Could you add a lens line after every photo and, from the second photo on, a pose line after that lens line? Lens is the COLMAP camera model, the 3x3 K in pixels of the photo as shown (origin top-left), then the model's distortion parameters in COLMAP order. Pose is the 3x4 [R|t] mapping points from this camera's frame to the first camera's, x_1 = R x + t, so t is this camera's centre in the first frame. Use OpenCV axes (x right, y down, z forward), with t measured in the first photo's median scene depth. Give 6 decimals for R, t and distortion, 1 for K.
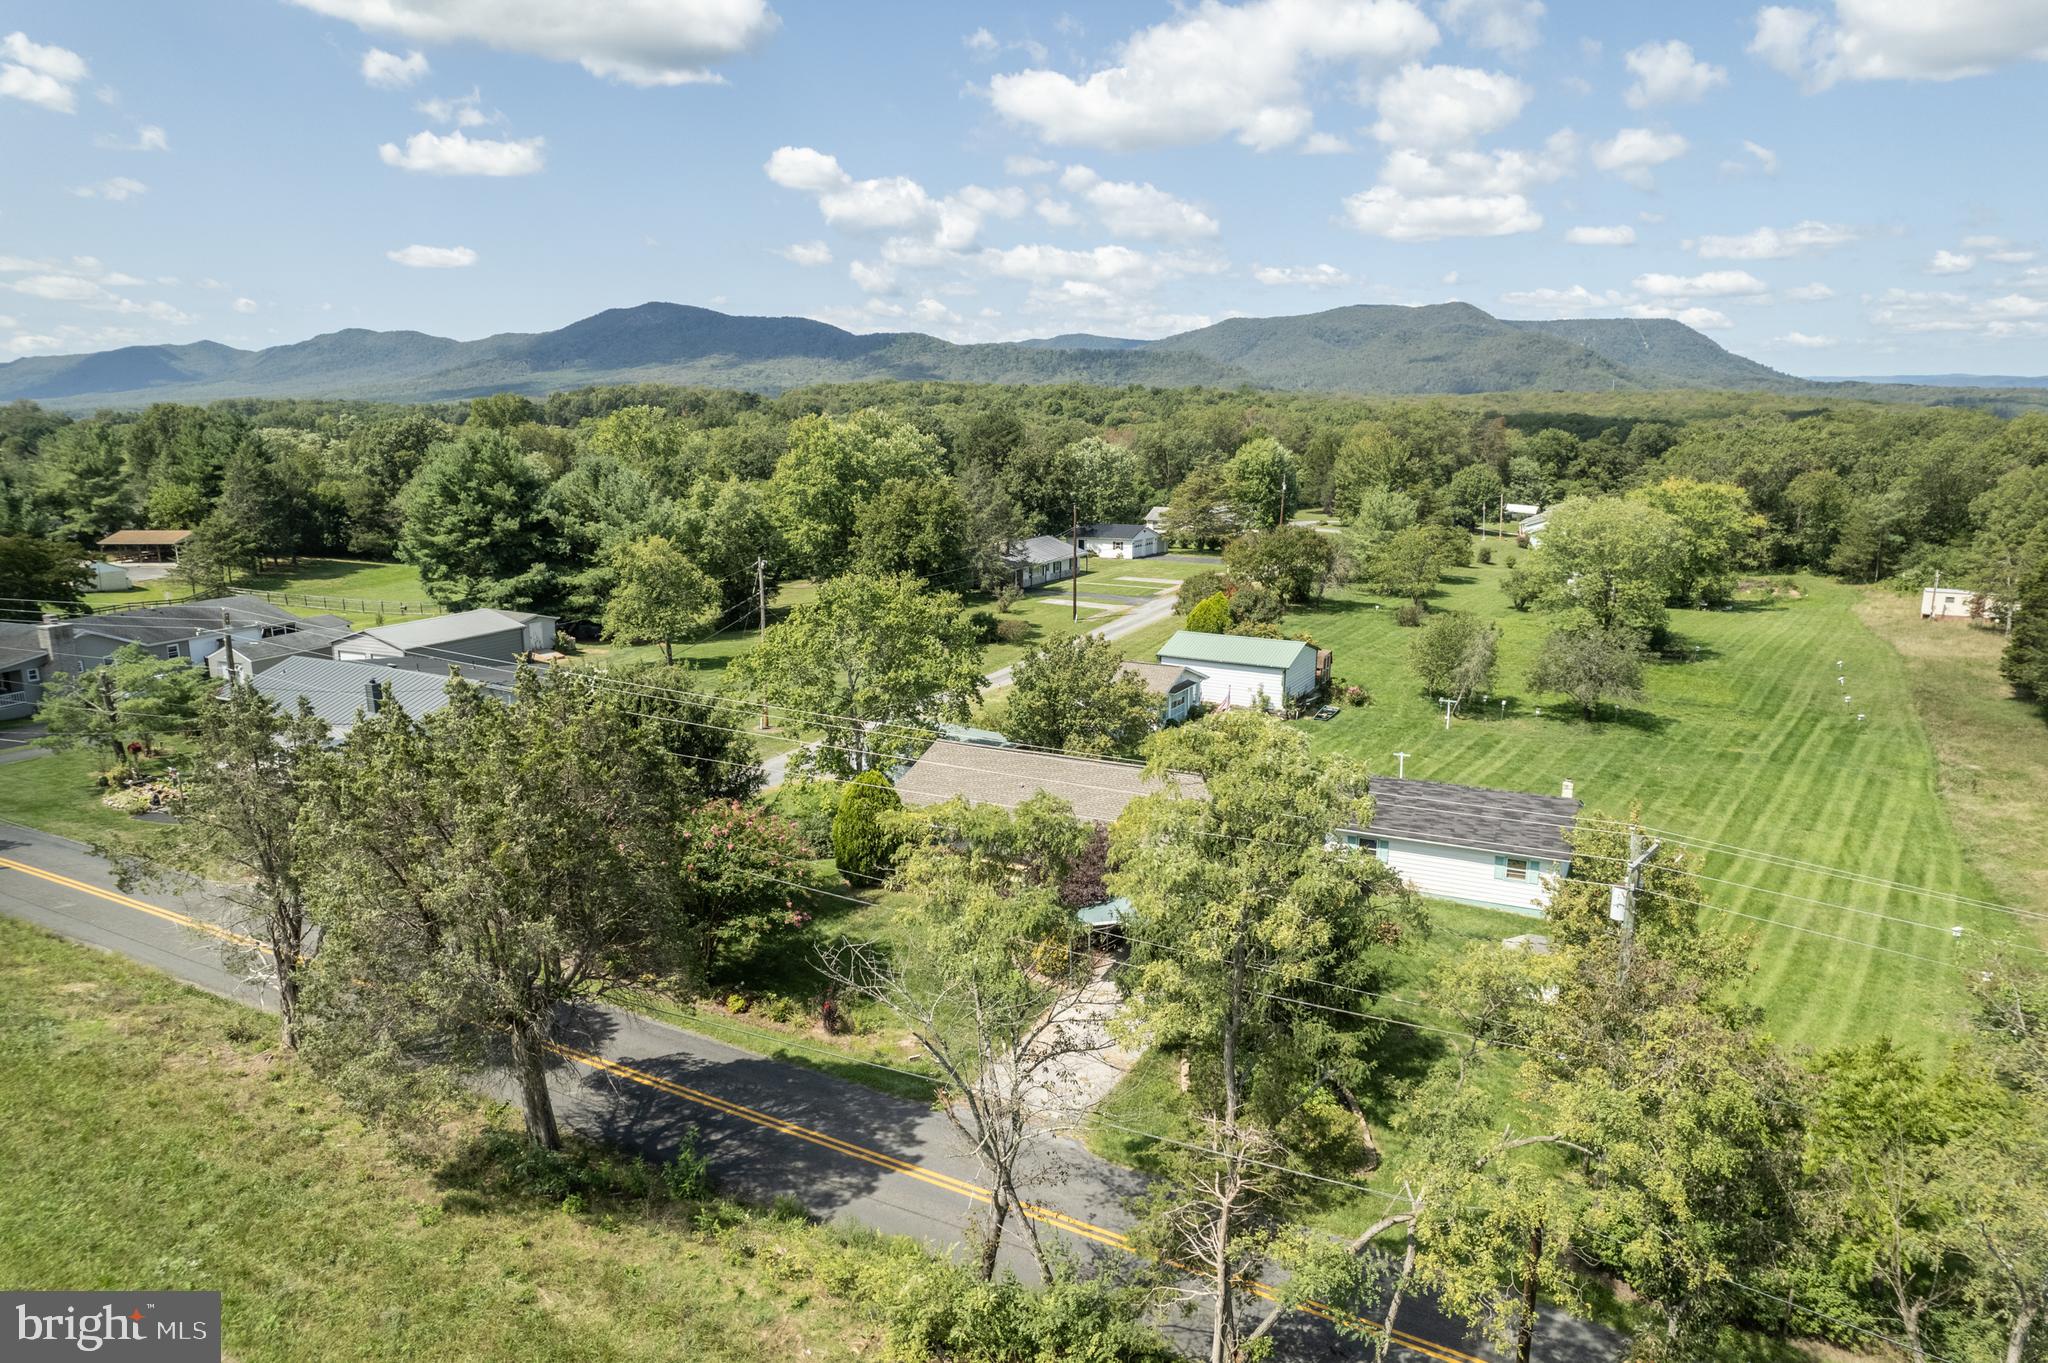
lens RADIAL K [[1301.9, 0, 1040.0], [0, 1301.9, 687.5], [0, 0, 1]] dist [-0.074693, 0.065156]
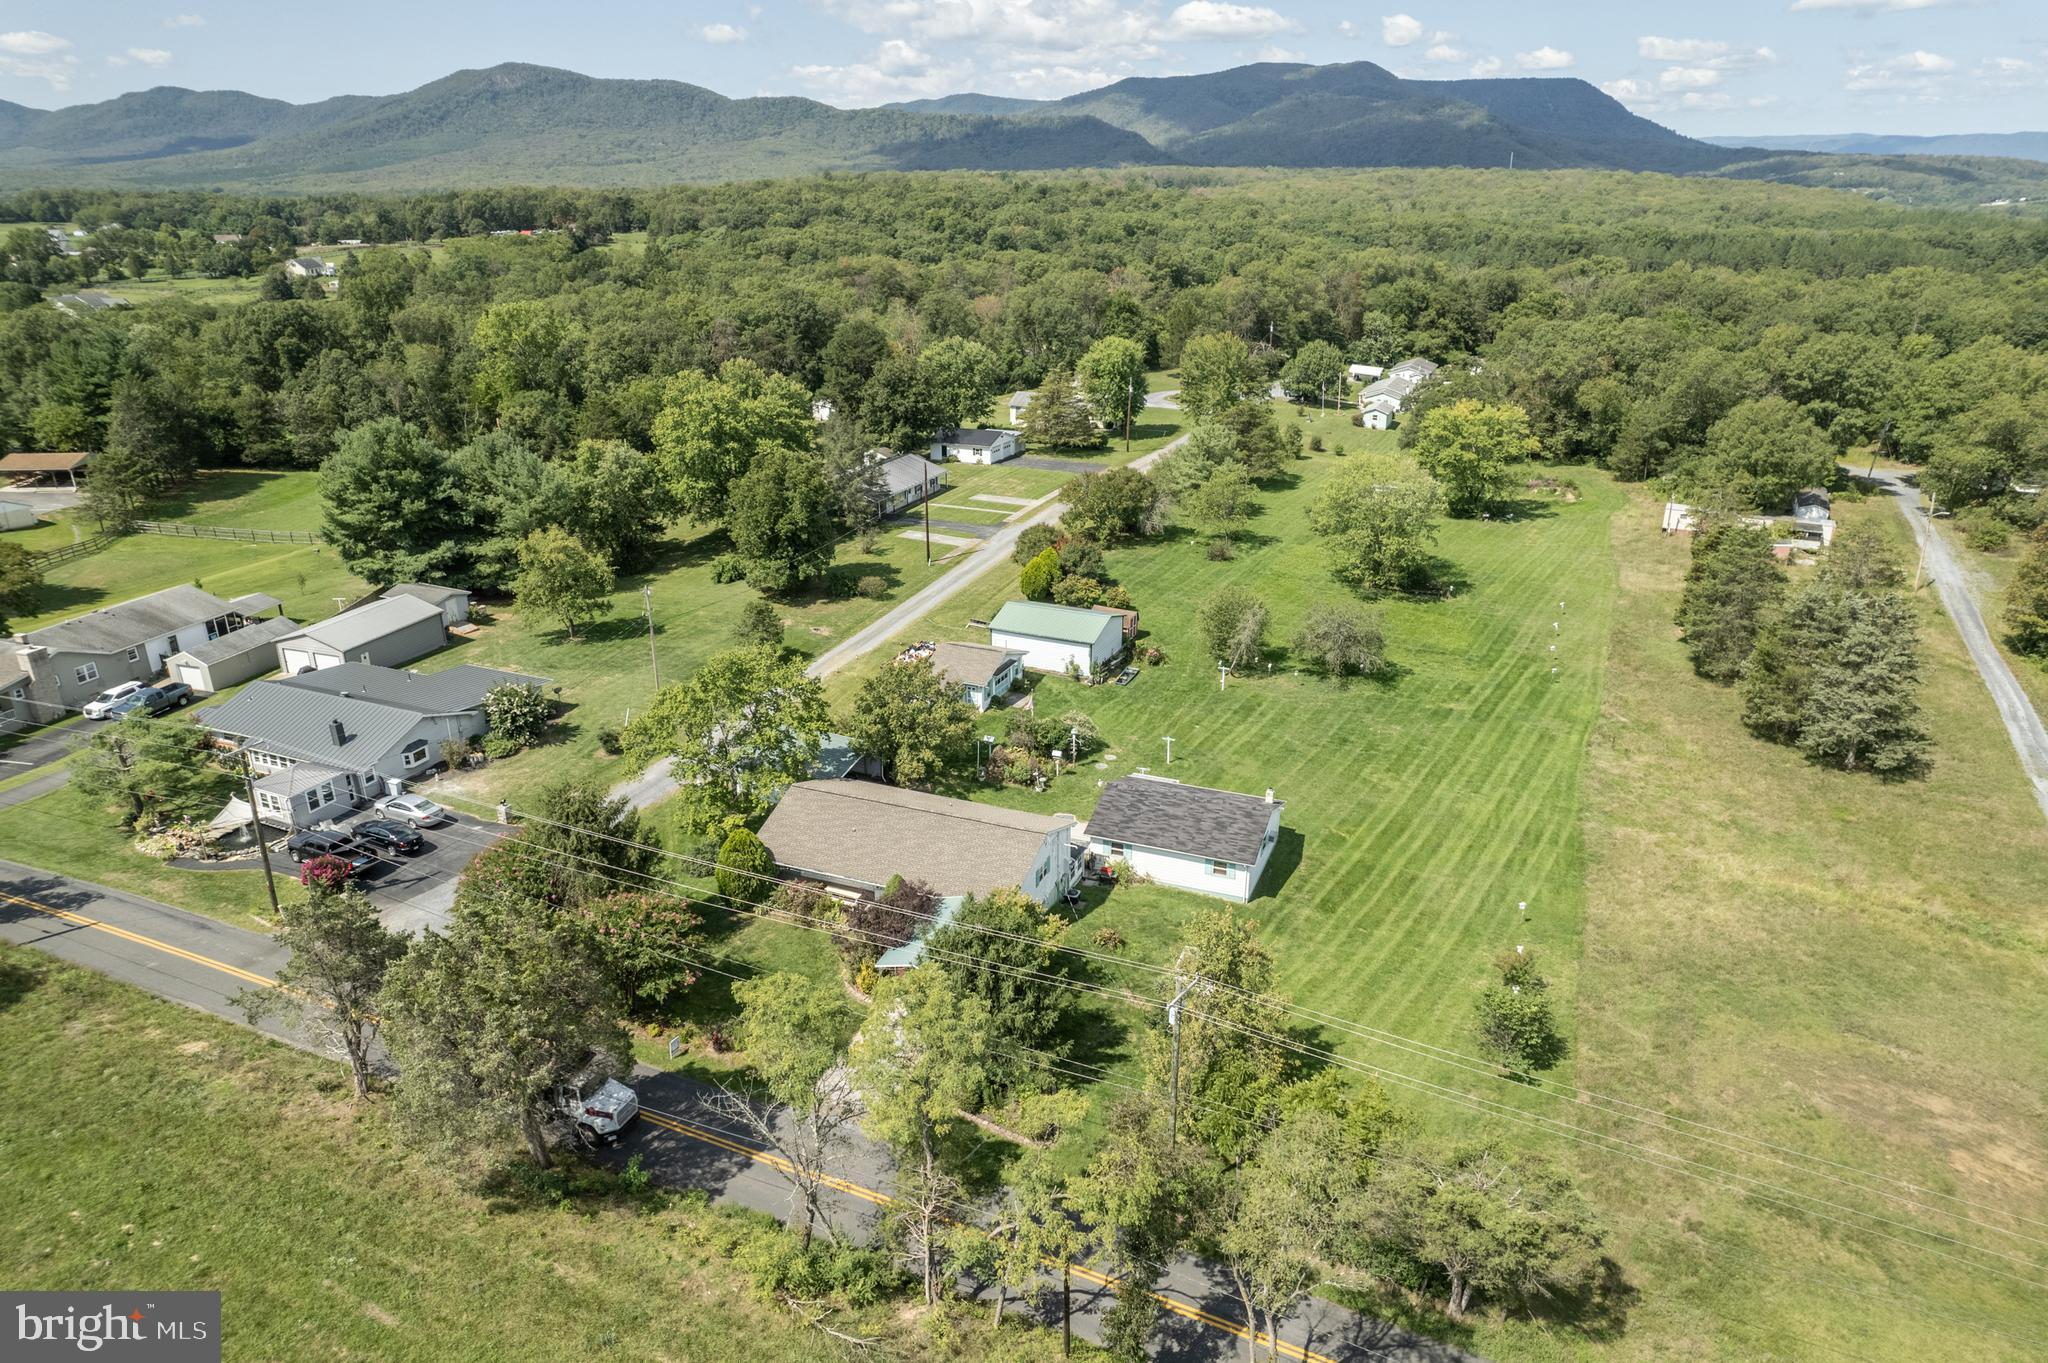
lens RADIAL K [[1301.9, 0, 1041.4], [0, 1301.9, 683.5], [0, 0, 1]] dist [-0.074693, 0.065156]
pose [[0.996934, -0.030969, 0.071853, 0.044486], [0.018586, 0.985783, 0.166992, -0.150426], [-0.076003, -0.165144, 0.983337, -0.164902]]
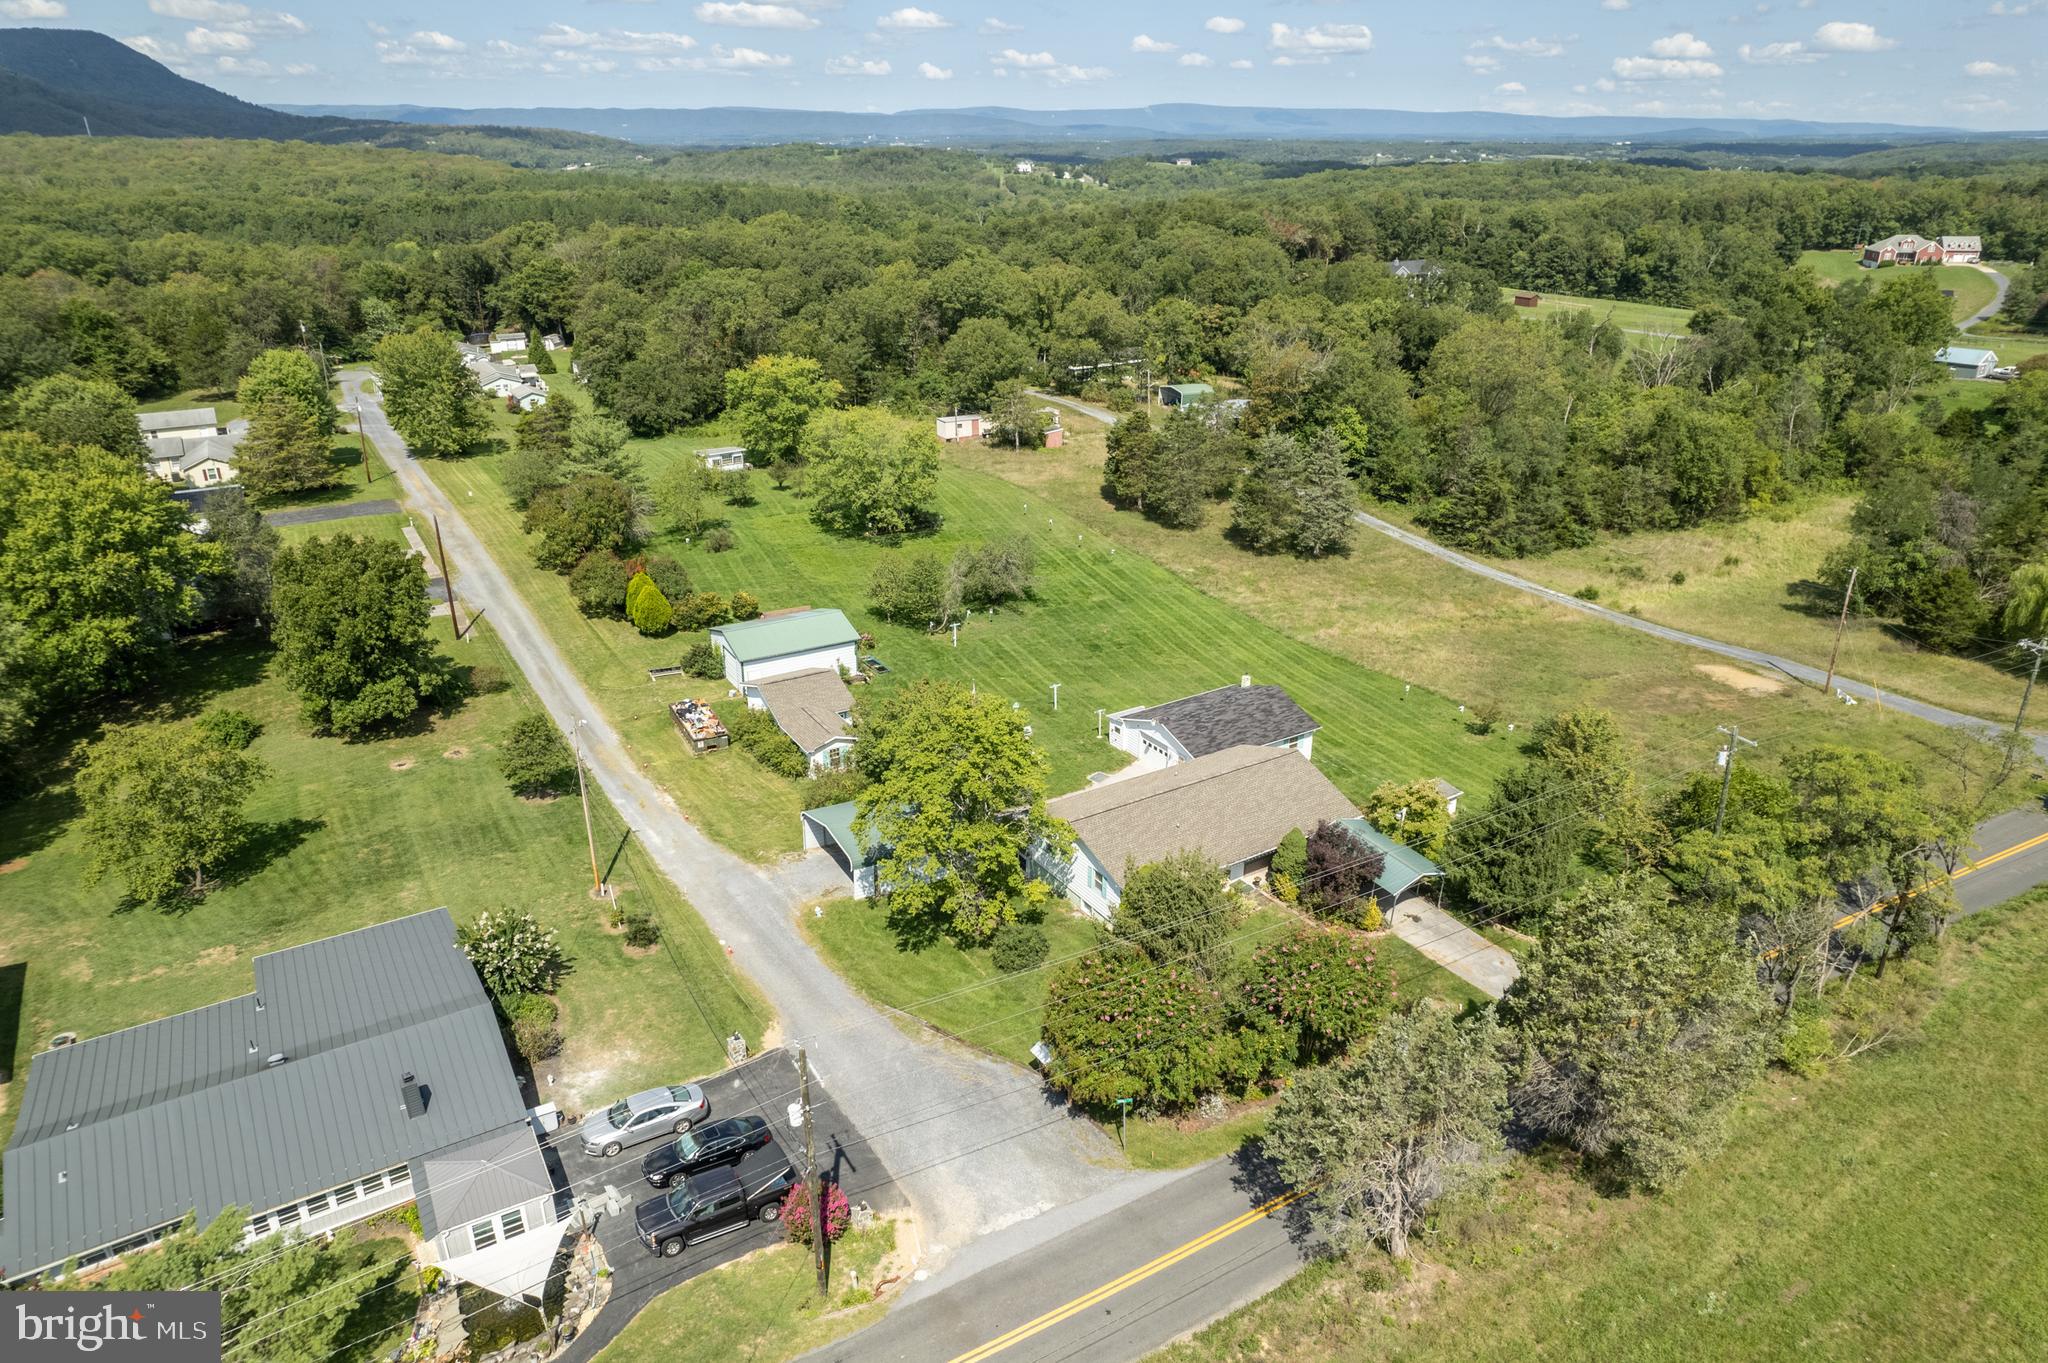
lens RADIAL K [[1301.9, 0, 1029.6], [0, 1301.9, 664.5], [0, 0, 1]] dist [-0.074693, 0.065156]
pose [[0.509038, -0.320345, 0.798911, -0.534927], [0.174928, 0.947296, 0.268386, -0.224830], [-0.842781, 0.003133, 0.538247, 0.218340]]
